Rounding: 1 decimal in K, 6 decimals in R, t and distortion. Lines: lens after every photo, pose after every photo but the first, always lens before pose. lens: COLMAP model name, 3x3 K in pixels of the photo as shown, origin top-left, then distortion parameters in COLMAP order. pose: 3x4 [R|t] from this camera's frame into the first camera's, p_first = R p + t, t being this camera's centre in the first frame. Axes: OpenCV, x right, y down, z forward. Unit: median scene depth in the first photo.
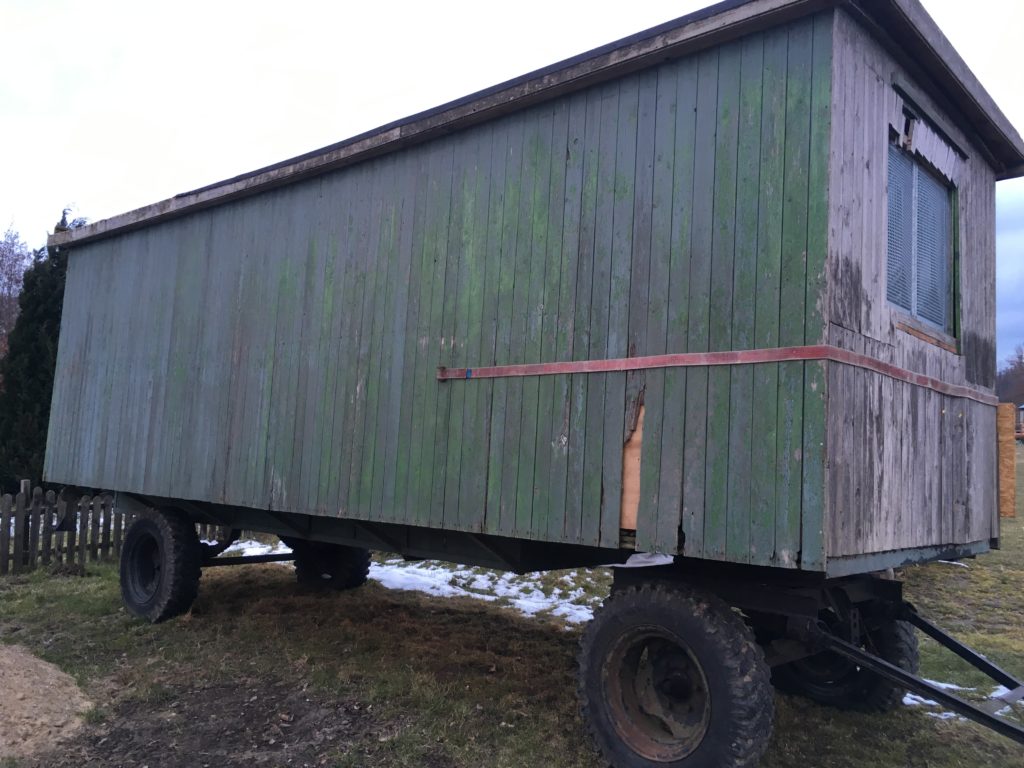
lens RADIAL K [[862.1, 0, 512.0], [0, 862.1, 384.0], [0, 0, 1]] dist [0.023309, -0.005530]
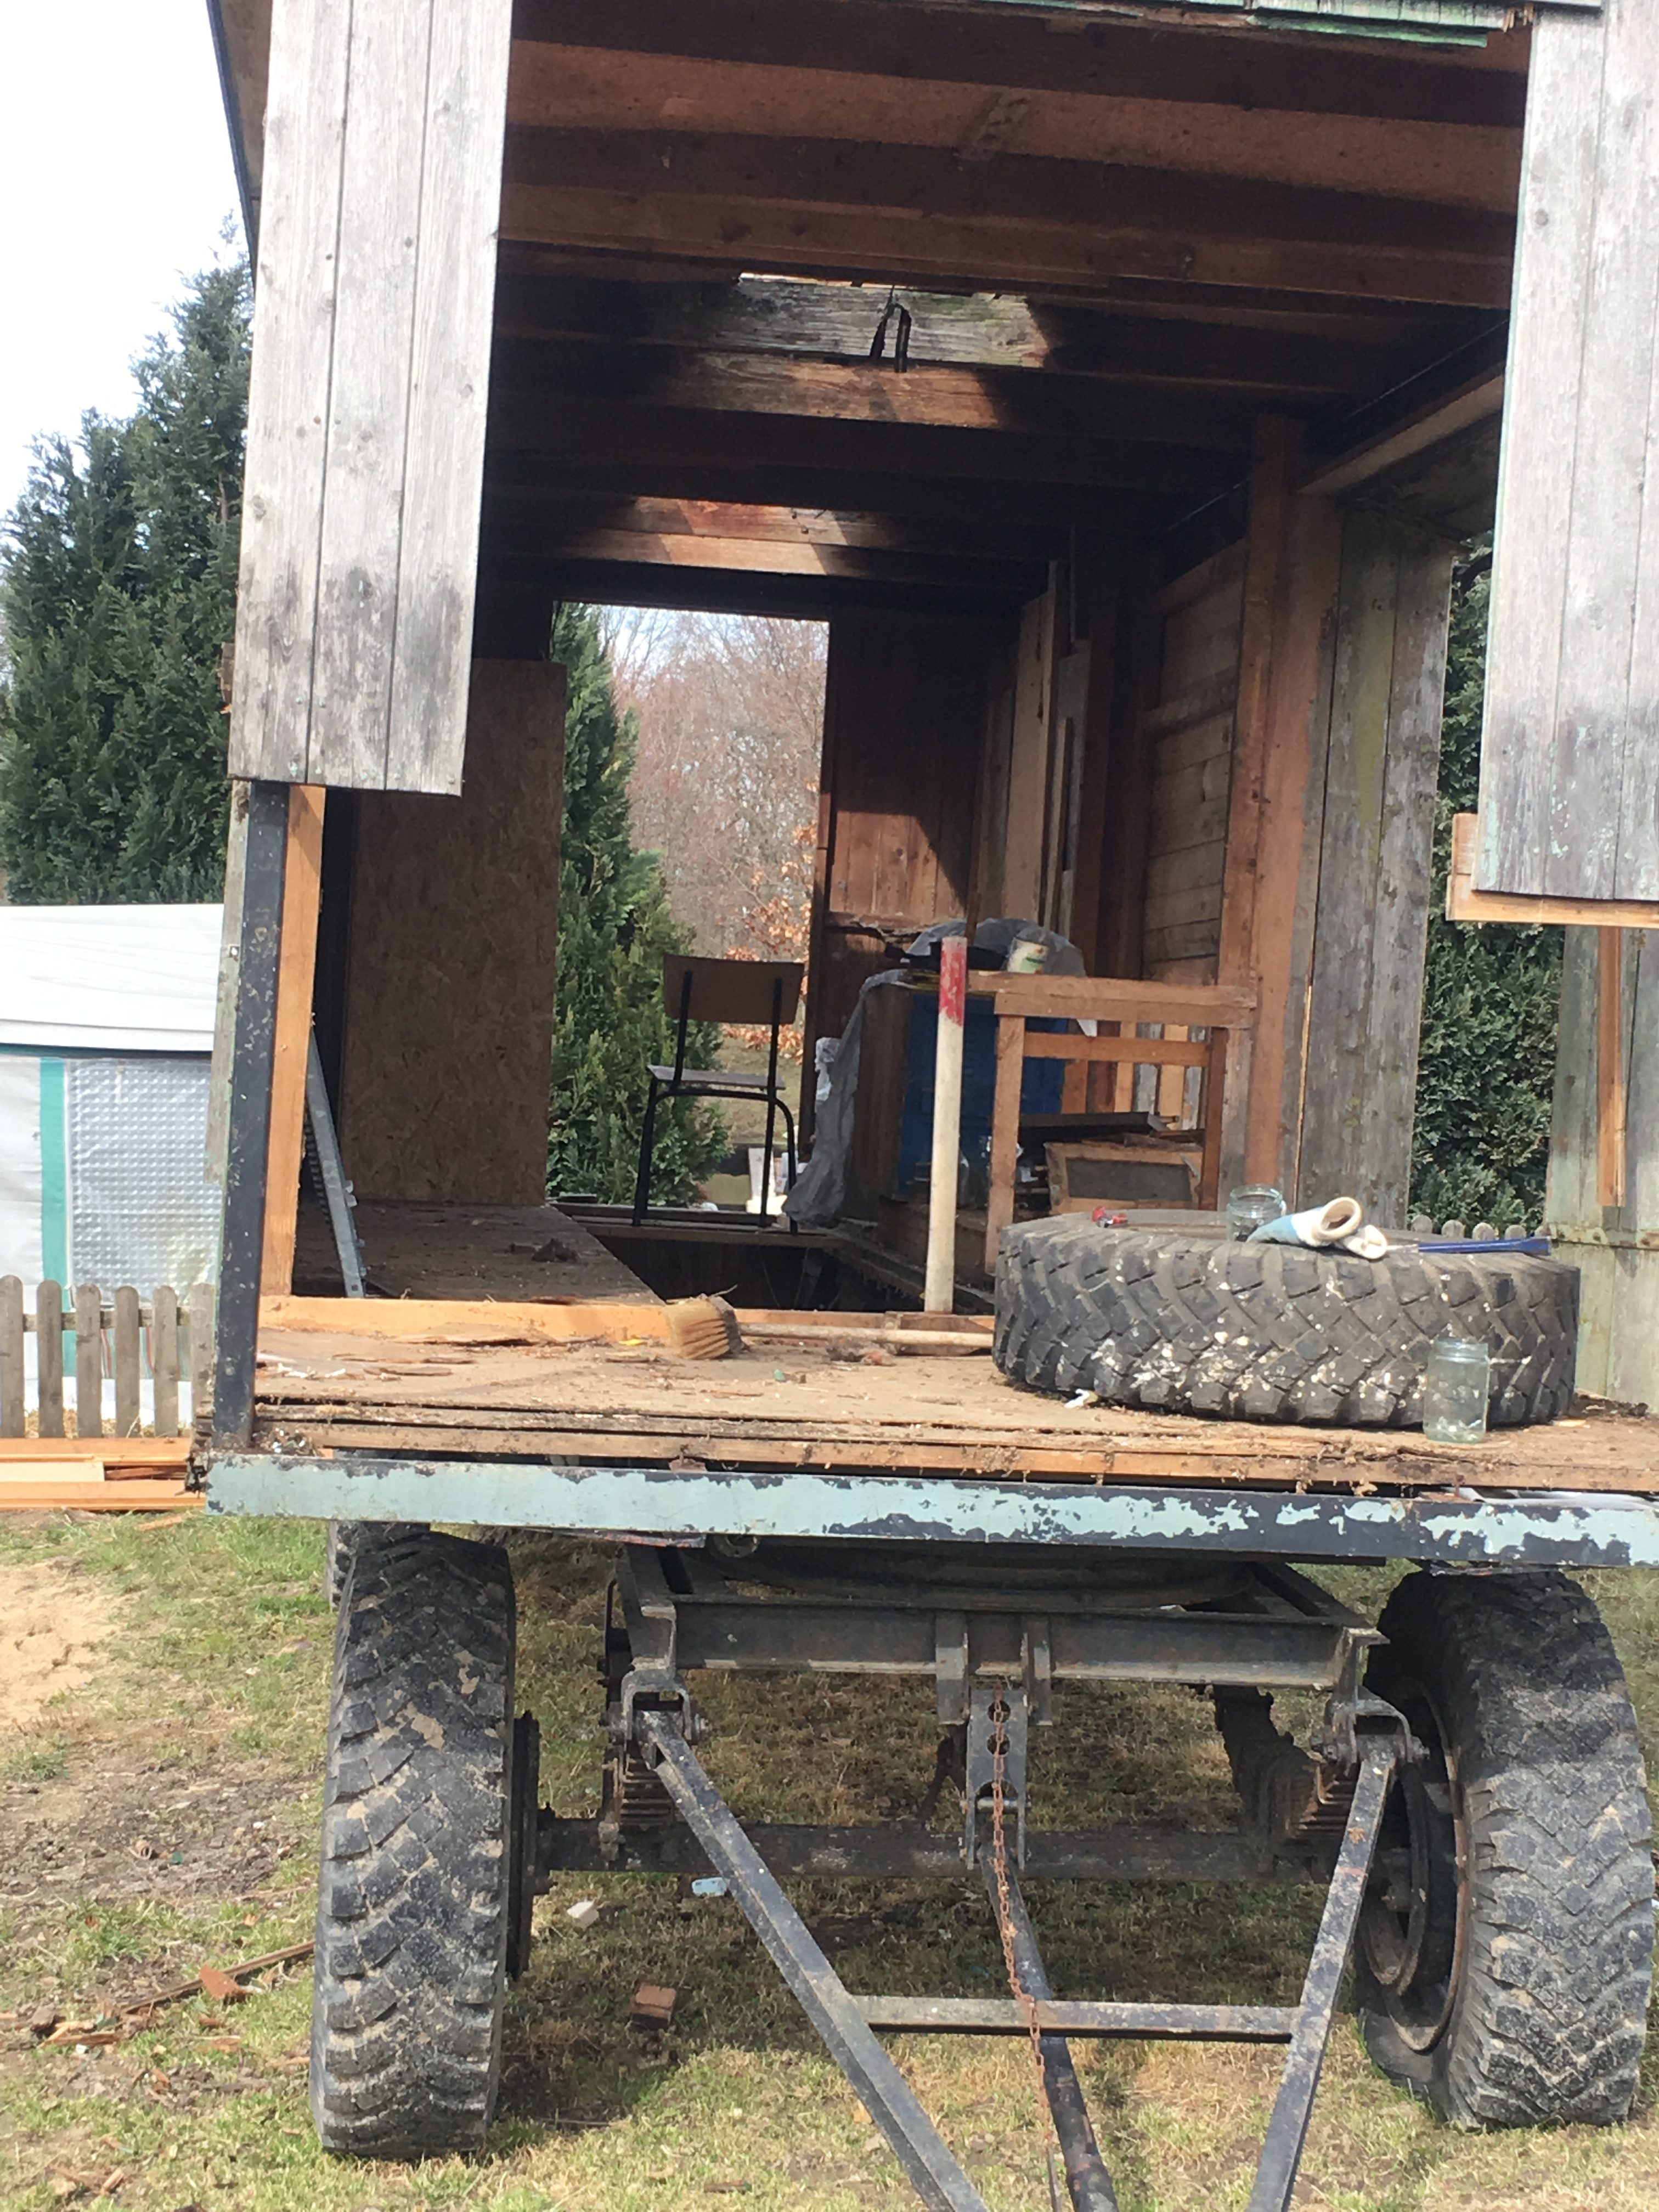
lens RADIAL K [[3614.7, 0, 829.5], [0, 3614.7, 1106.0], [0, 0, 1]] dist [0.003609, 0.034448]
pose [[0.755637, 0.001984, -0.654987, 0.915858], [0.044877, 0.997489, 0.054794, -0.007244], [0.653451, -0.070798, 0.753651, 0.038137]]
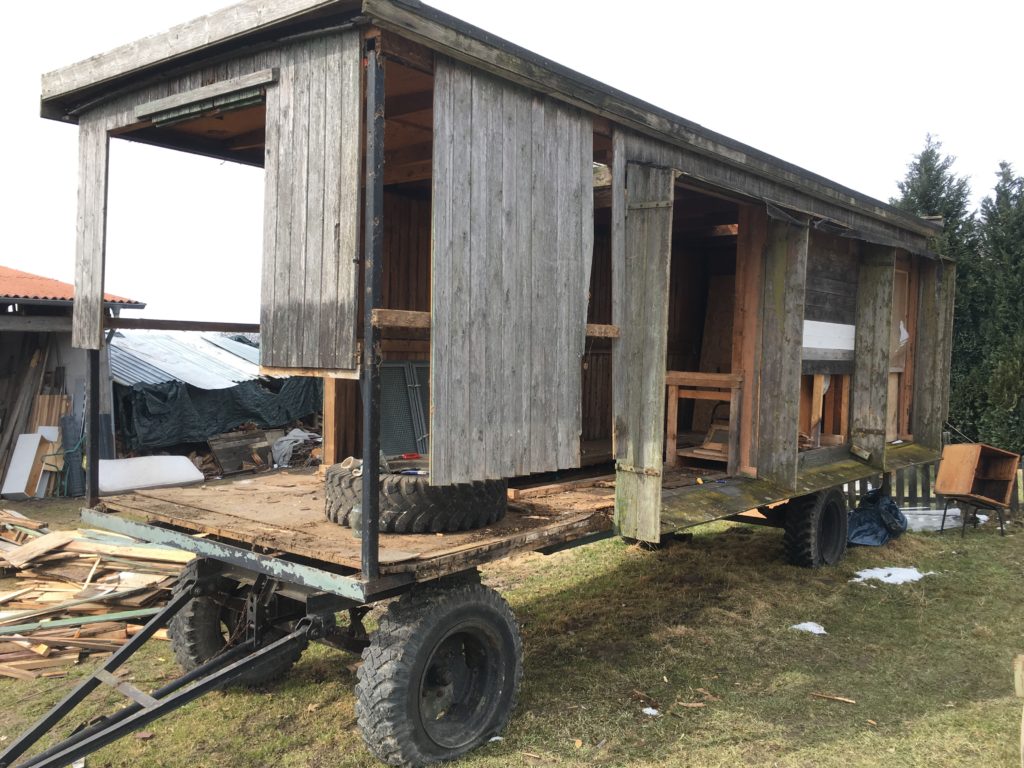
lens RADIAL K [[910.0, 0, 512.0], [0, 910.0, 384.0], [0, 0, 1]] dist [0.016256, 0.004702]
pose [[0.049633, -0.006537, -0.998746, 1.188068], [0.077602, 0.996981, -0.002669, 0.028752], [0.995748, -0.077372, 0.049990, 1.009809]]
